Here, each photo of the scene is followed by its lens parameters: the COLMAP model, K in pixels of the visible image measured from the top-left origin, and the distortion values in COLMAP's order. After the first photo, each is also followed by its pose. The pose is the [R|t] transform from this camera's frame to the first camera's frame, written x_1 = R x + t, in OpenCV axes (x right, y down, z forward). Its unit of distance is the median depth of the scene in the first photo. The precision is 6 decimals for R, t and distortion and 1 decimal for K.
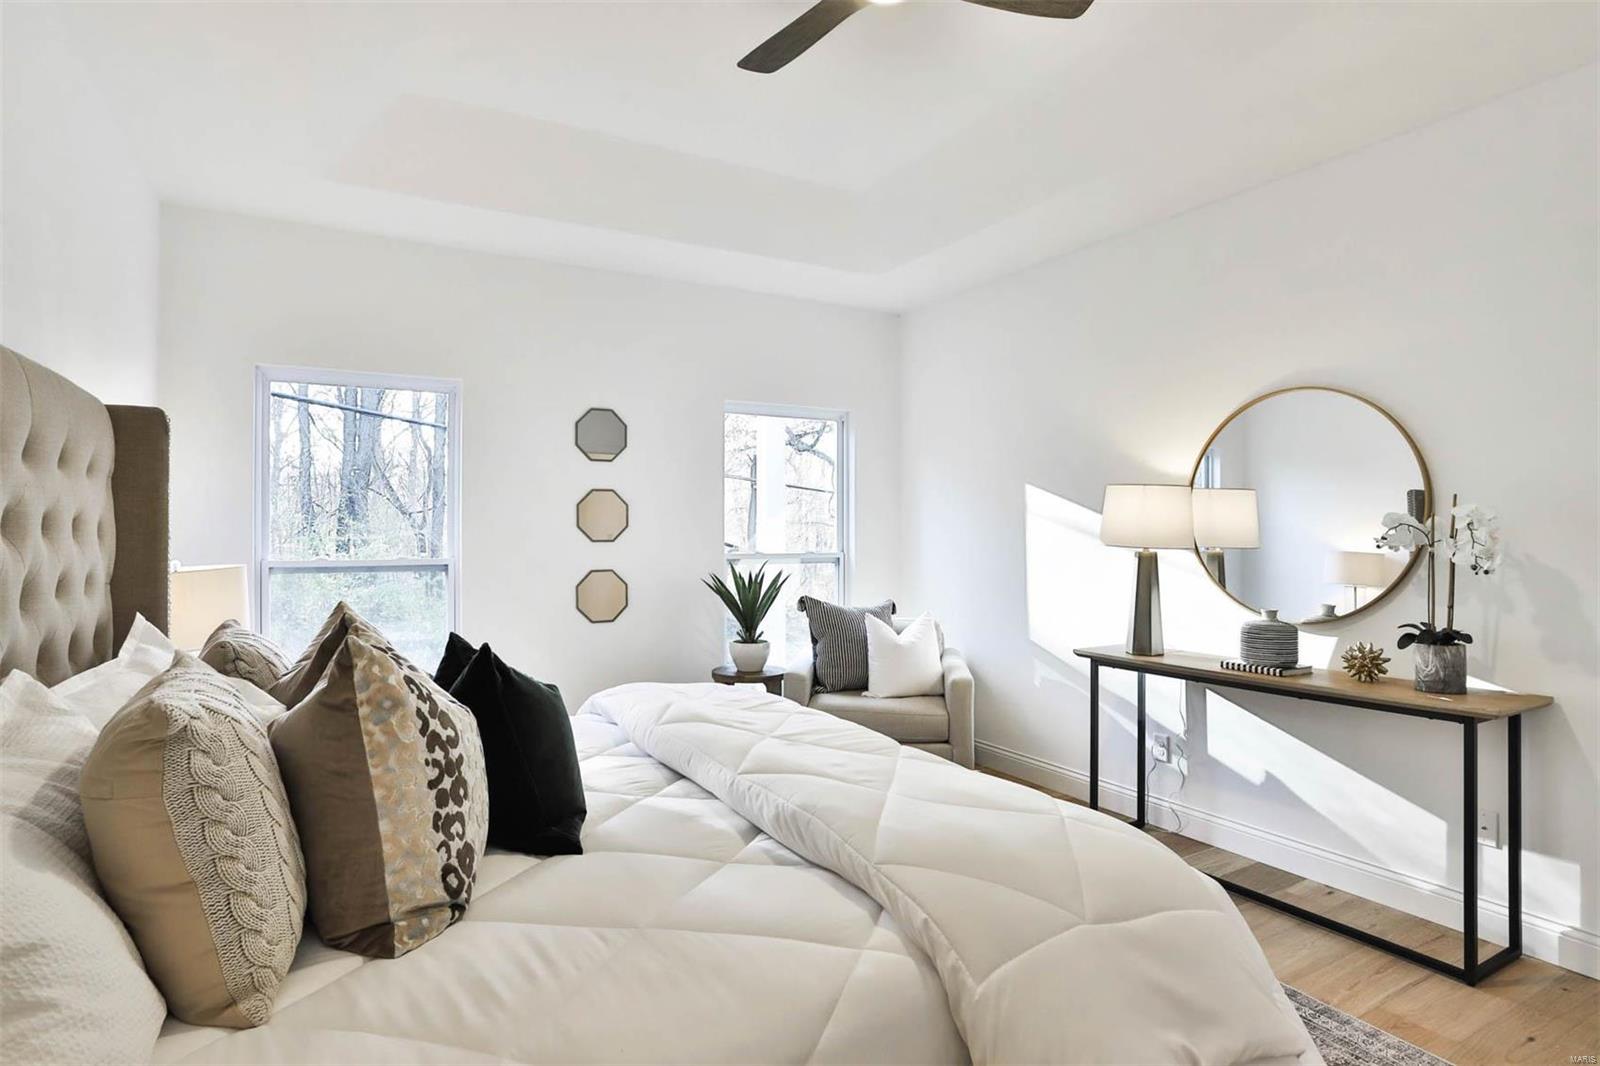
lens RADIAL K [[834.7, 0, 760.2], [0, 834.7, 534.0], [0, 0, 1]] dist [0.000411, 0.000086]
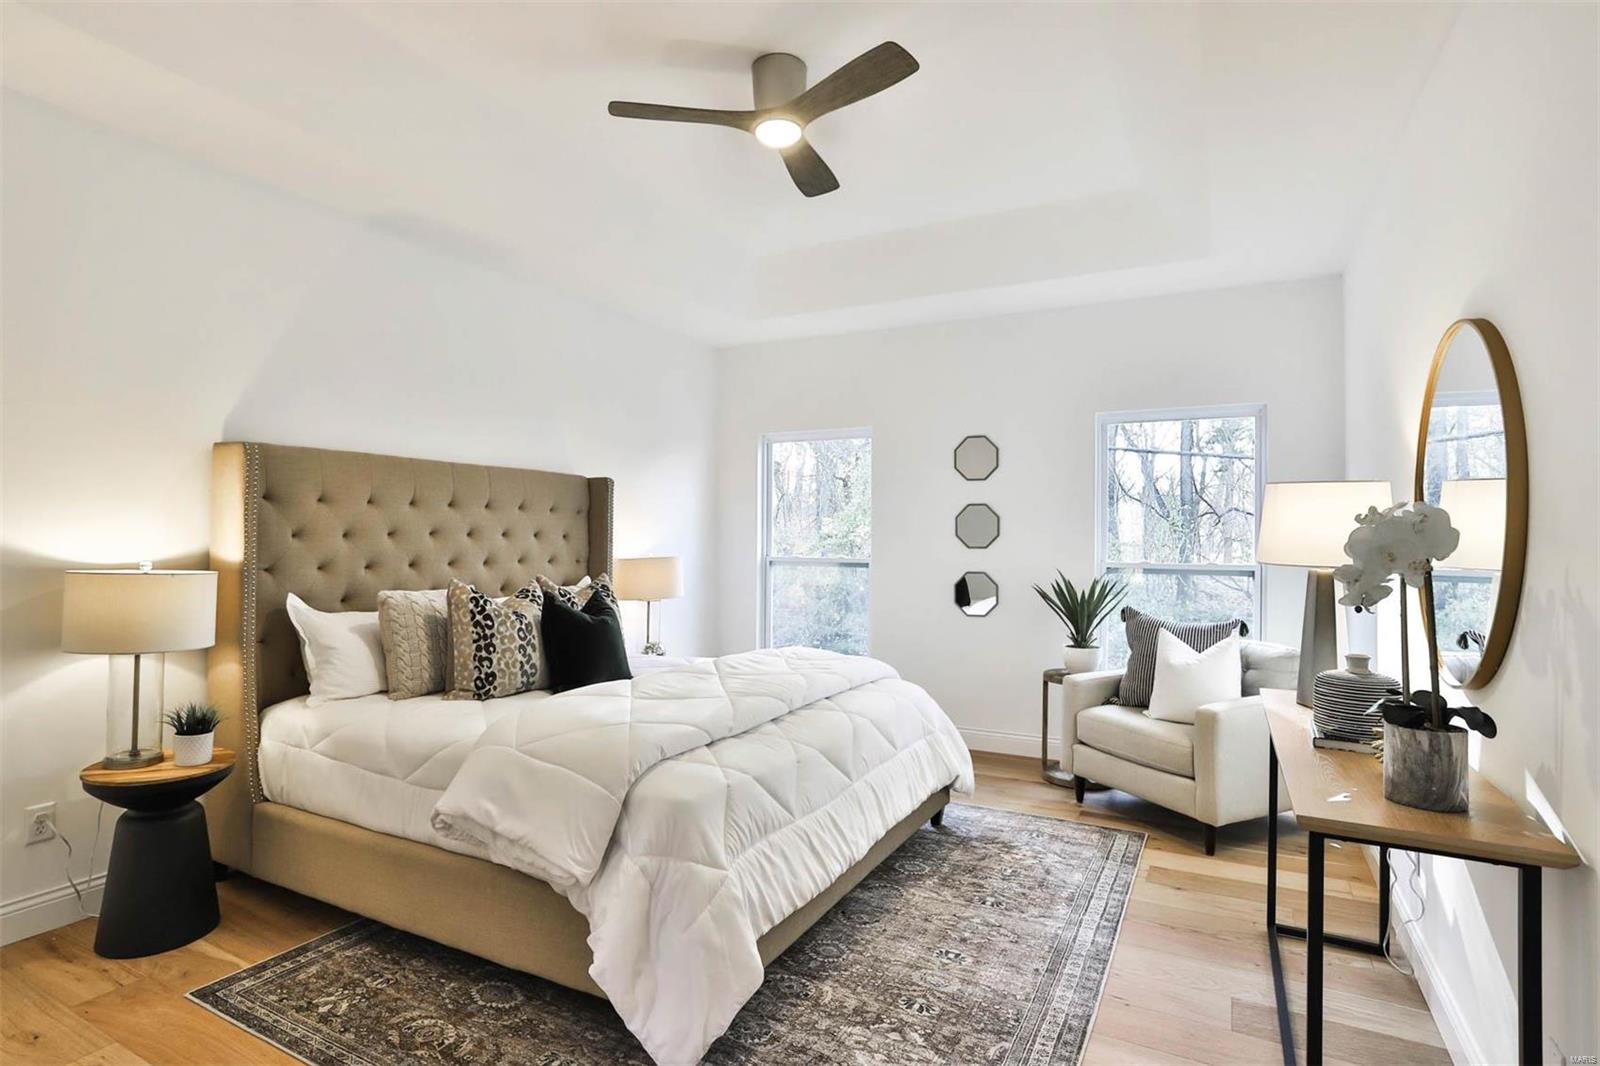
lens RADIAL K [[828.1, 0, 800.0], [0, 828.1, 533.0], [0, 0, 1]] dist [-0.047717, 0.025871]
pose [[0.539707, -0.000147, -0.841853, 1.361167], [-0.008580, 0.999947, -0.005676, -0.006516], [0.841809, 0.010286, 0.539677, 0.321438]]
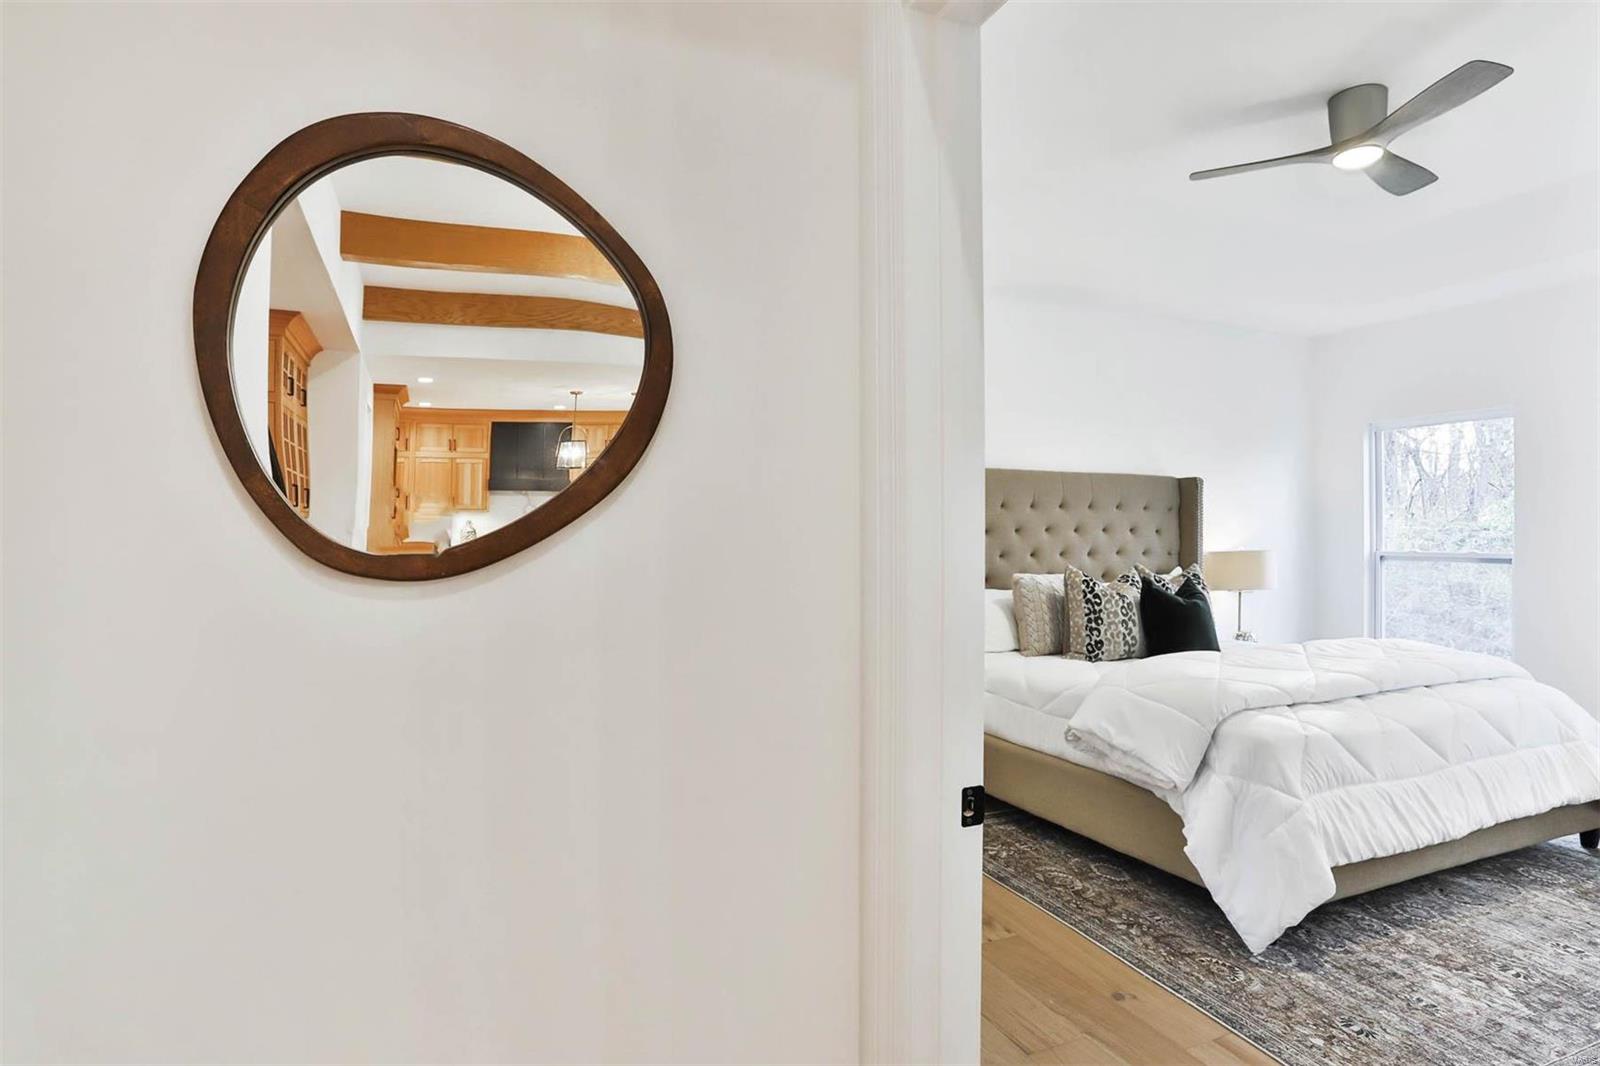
lens RADIAL K [[828.1, 0, 800.0], [0, 828.1, 533.0], [0, 0, 1]] dist [-0.047717, 0.025871]
pose [[-0.109203, 0.002569, -0.994016, 1.748629], [-0.000050, 0.999997, 0.002590, -0.006157], [0.994019, 0.000332, -0.109202, 0.180417]]
